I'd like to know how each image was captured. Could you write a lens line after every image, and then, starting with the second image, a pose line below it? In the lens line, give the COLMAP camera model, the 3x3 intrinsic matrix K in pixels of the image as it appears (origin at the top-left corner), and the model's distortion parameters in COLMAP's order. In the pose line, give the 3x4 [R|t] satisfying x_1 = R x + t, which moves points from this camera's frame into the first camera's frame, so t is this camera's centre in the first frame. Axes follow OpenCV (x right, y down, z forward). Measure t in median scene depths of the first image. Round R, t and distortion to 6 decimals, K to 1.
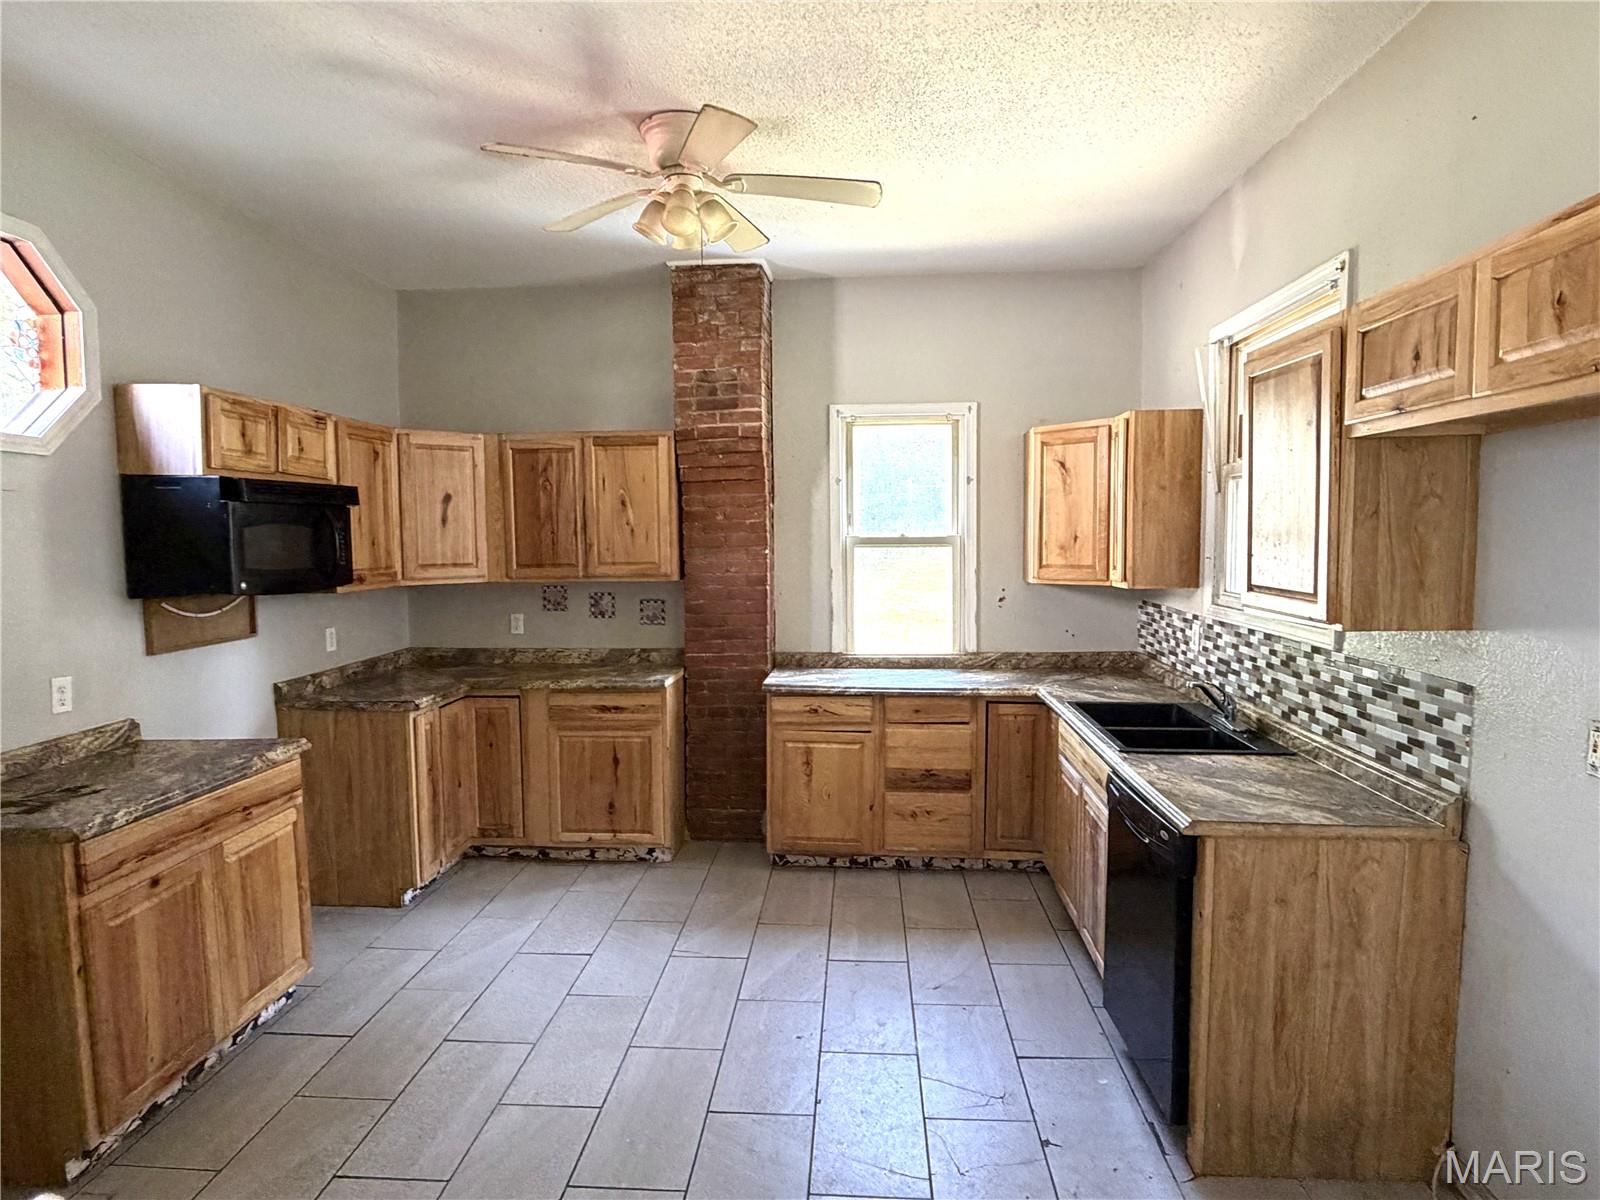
lens RADIAL K [[902.4, 0, 799.9], [0, 902.4, 596.2], [0, 0, 1]] dist [-0.000197, -0.001406]
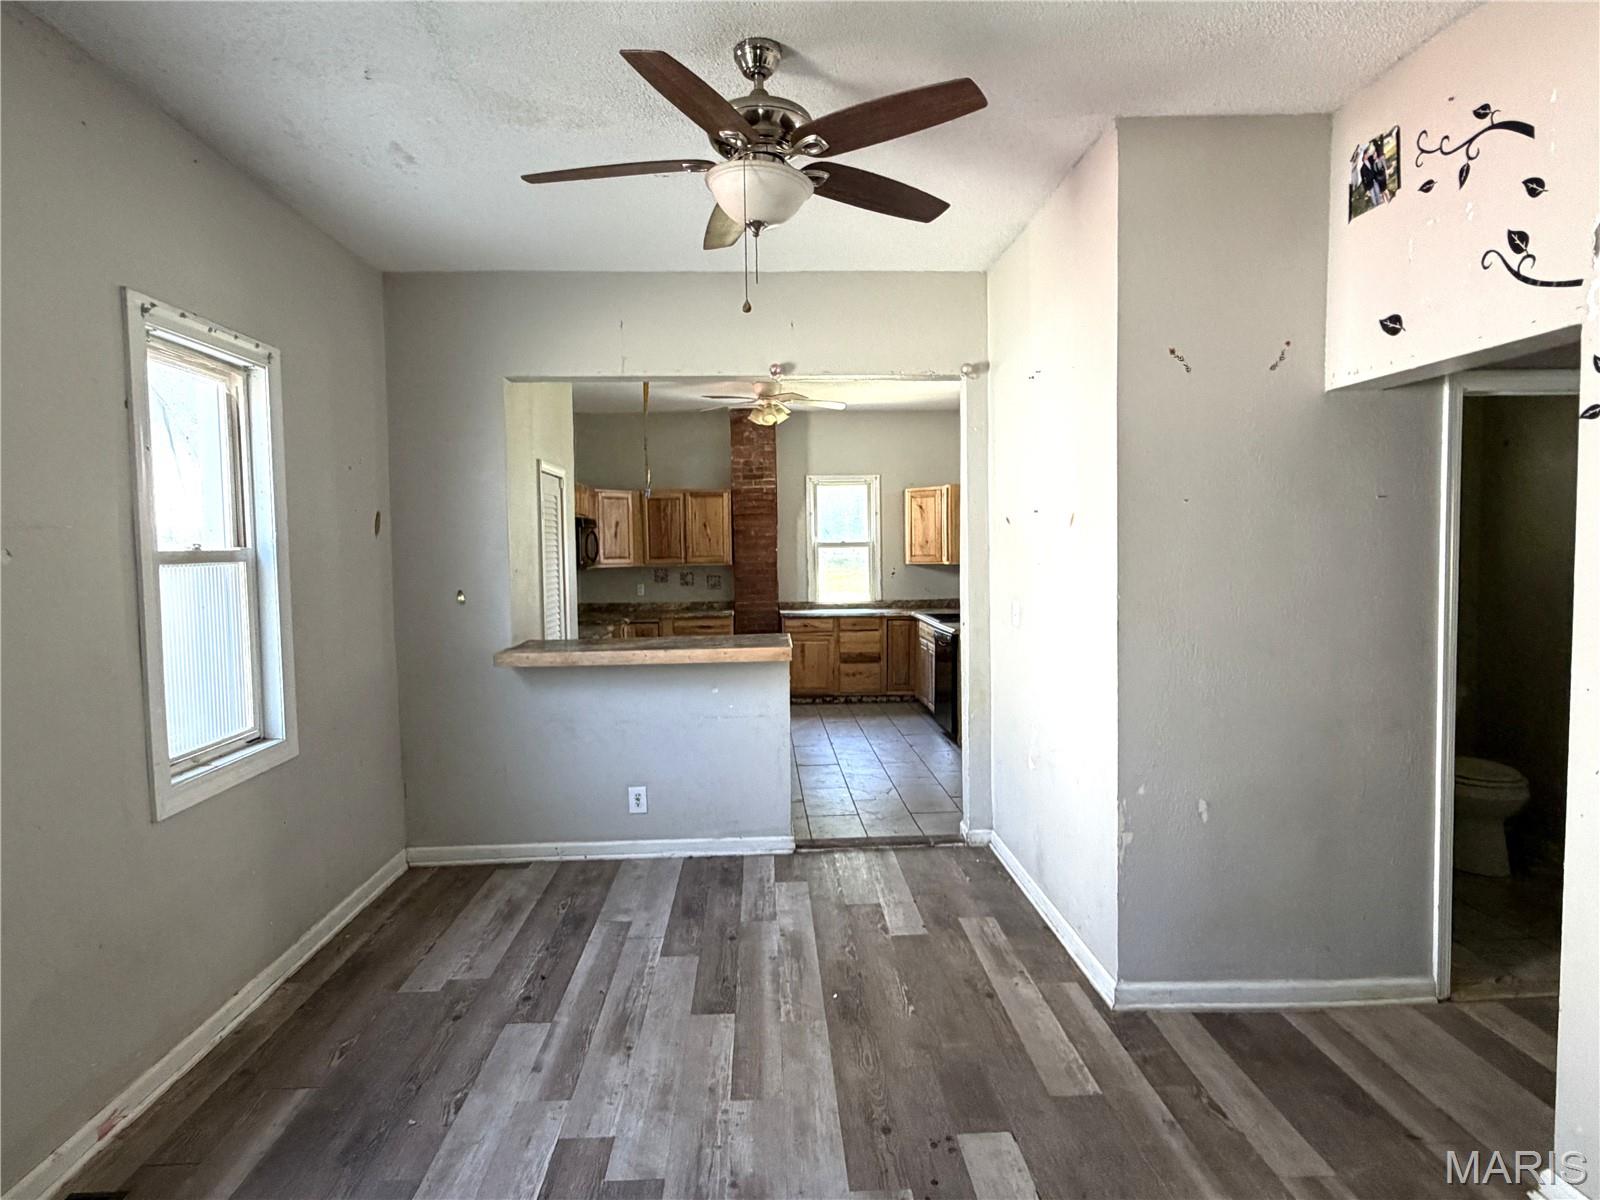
lens RADIAL K [[902.4, 0, 797.8], [0, 902.4, 599.7], [0, 0, 1]] dist [-0.000197, -0.001406]
pose [[0.993097, -0.012551, 0.116624, -0.228193], [0.013899, 0.999846, -0.010746, 0.083768], [-0.116471, 0.012292, 0.993118, -0.995127]]
